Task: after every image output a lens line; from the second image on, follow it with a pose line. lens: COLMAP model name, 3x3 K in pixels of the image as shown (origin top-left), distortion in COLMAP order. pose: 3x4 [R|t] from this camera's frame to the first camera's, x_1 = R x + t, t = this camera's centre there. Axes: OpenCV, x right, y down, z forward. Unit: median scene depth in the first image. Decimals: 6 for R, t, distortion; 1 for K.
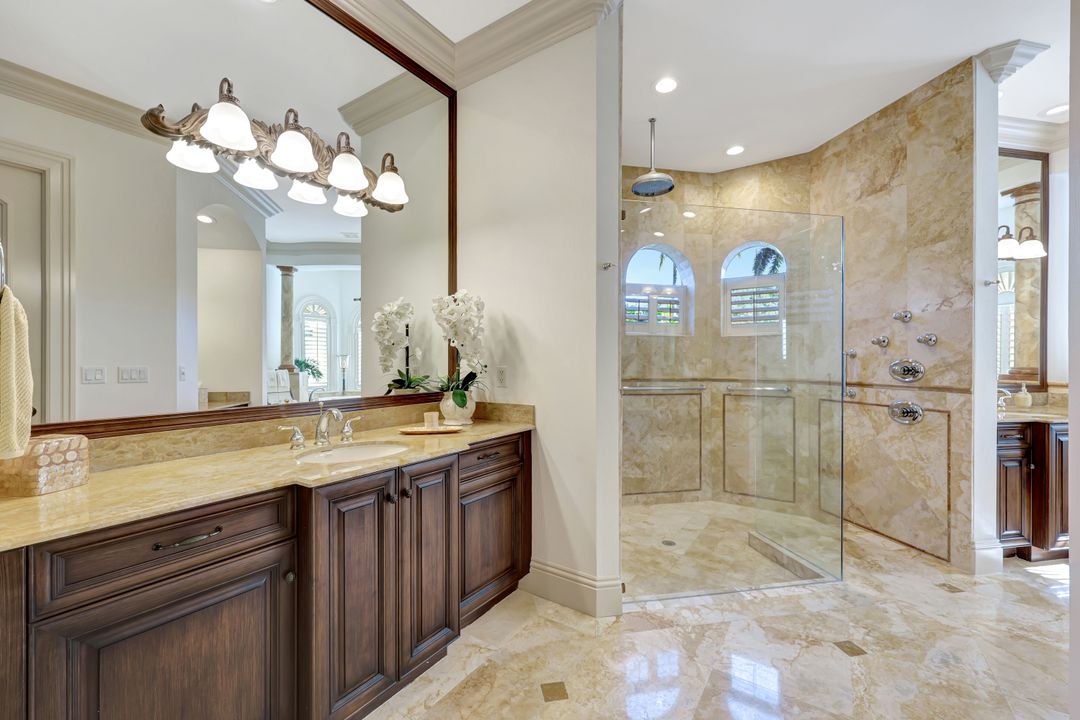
lens RADIAL K [[437.7, 0, 533.7], [0, 437.7, 359.3], [0, 0, 1]] dist [-0.002033, 0.000200]
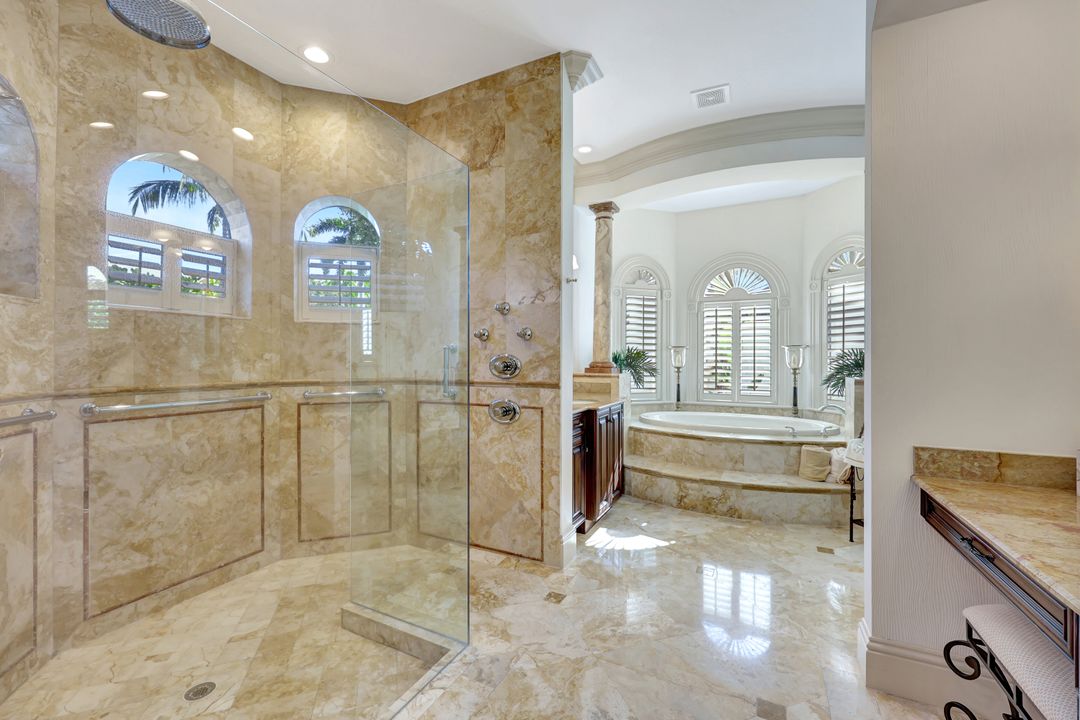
lens RADIAL K [[437.7, 0, 533.7], [0, 437.7, 359.3], [0, 0, 1]] dist [-0.002033, 0.000200]
pose [[0.604257, -0.004346, 0.796778, 0.127036], [-0.001184, 0.999979, 0.006352, 0.004047], [-0.796789, -0.004782, 0.604239, 0.338849]]
